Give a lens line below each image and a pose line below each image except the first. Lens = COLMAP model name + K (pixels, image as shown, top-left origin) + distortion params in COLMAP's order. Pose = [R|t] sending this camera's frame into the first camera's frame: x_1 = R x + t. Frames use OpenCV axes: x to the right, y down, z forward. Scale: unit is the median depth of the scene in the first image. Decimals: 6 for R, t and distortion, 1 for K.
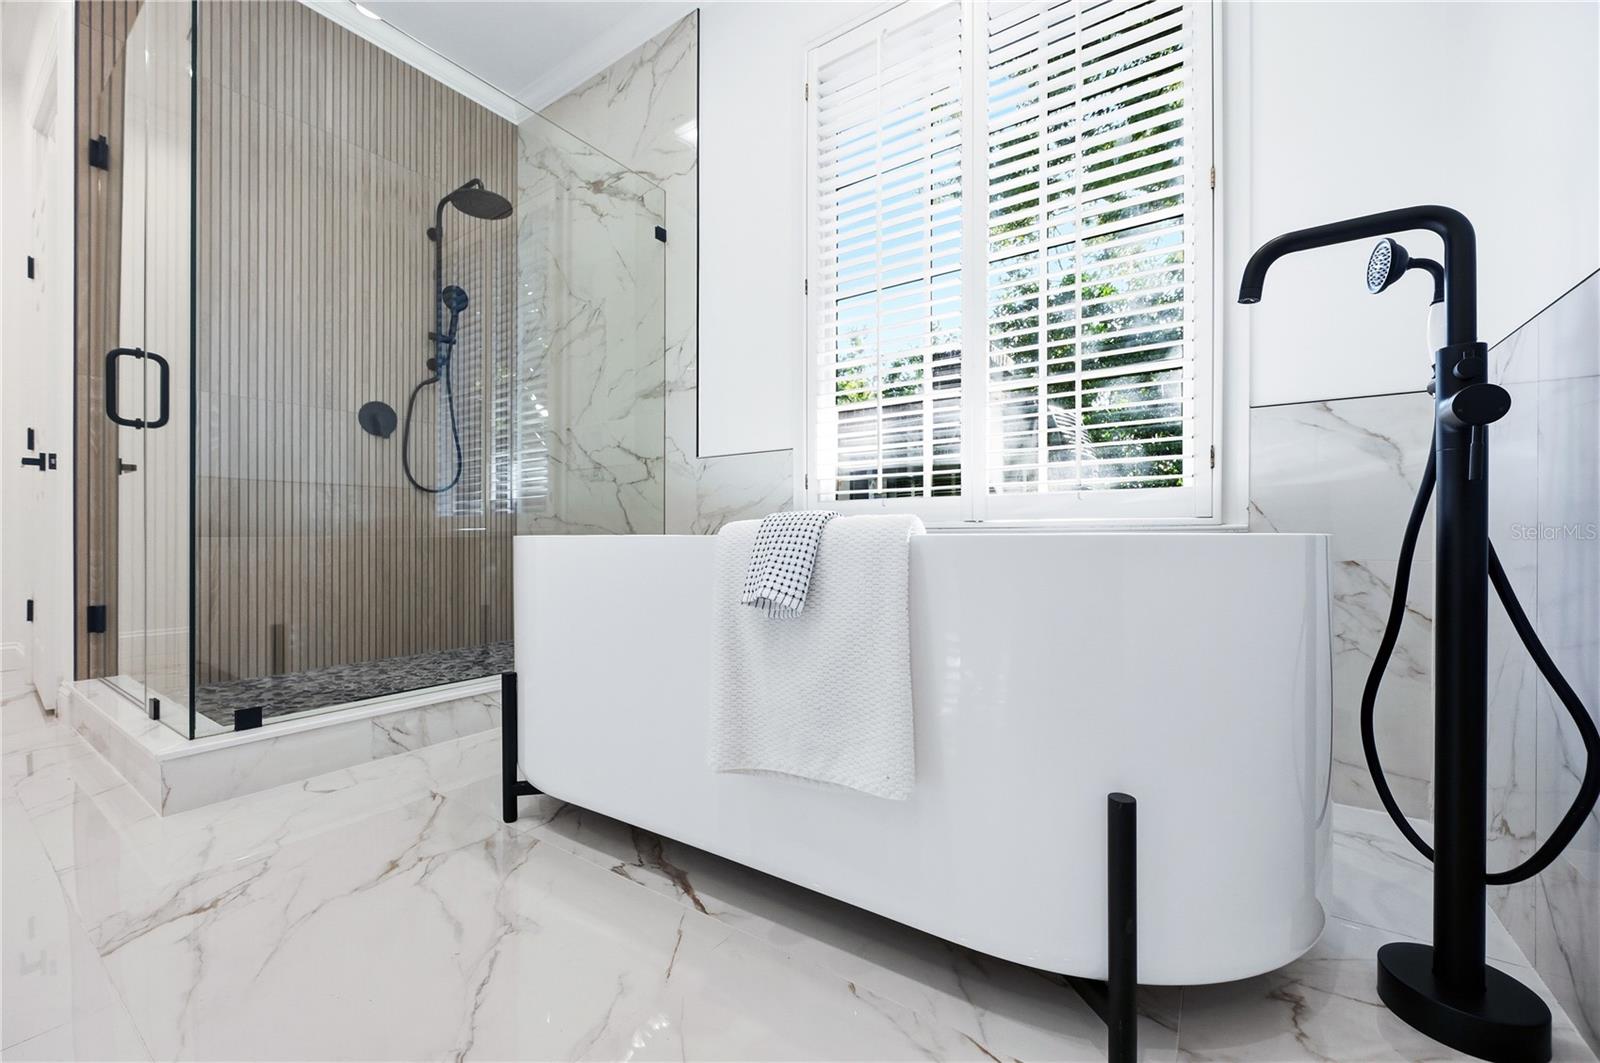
lens RADIAL K [[639.0, 0, 800.0], [0, 639.0, 531.5], [0, 0, 1]] dist [-0.000309, -0.000228]
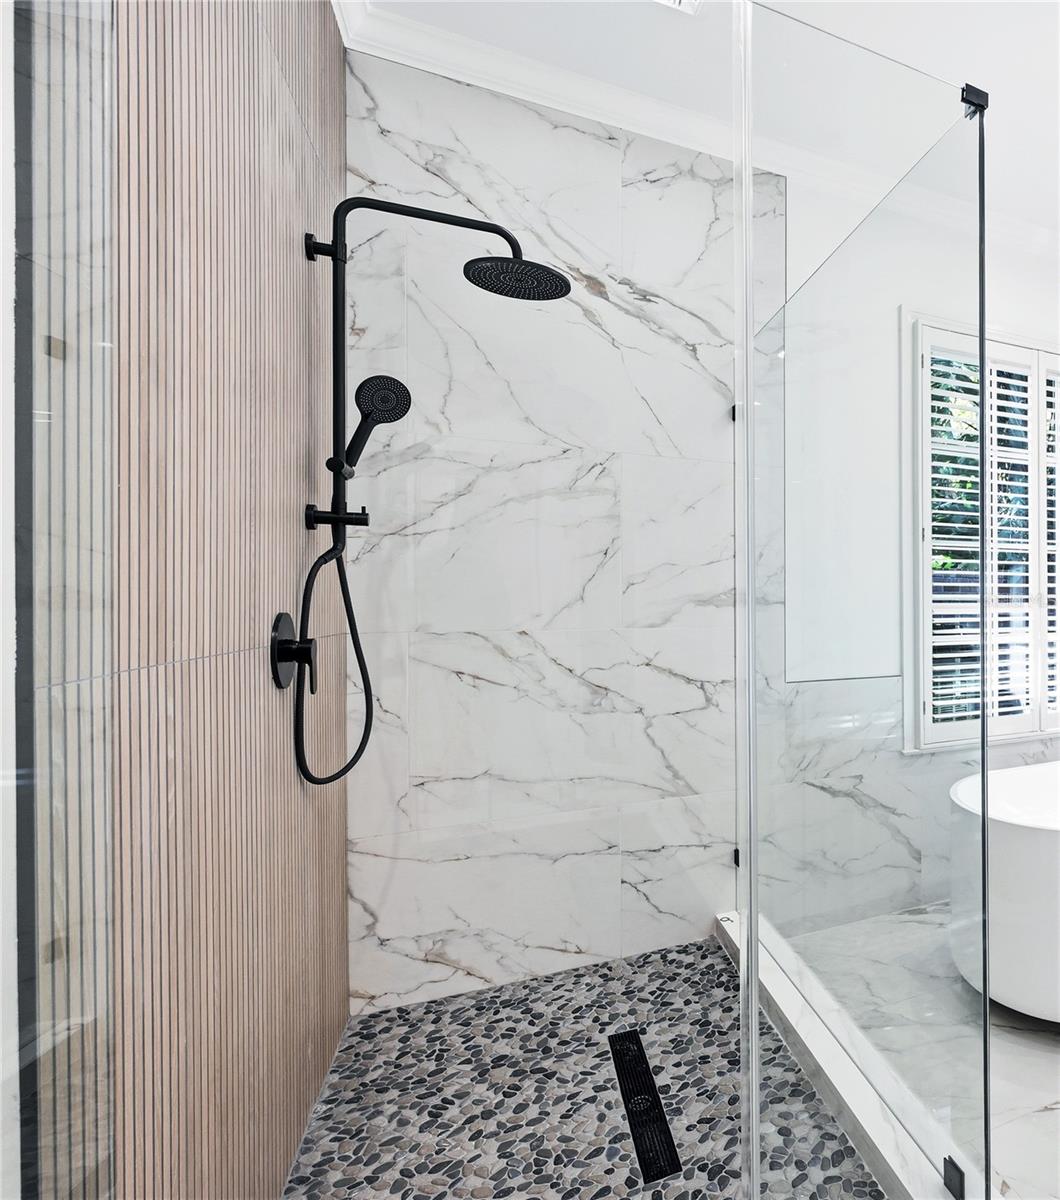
lens RADIAL K [[658.0, 0, 530.5], [0, 658.0, 582.1], [0, 0, 1]] dist [0.000432, 0.000054]
pose [[0.559718, -0.013535, 0.828573, -0.958898], [0.013525, 0.999883, 0.007197, -0.228659], [-0.828573, 0.007178, 0.559835, 0.670343]]
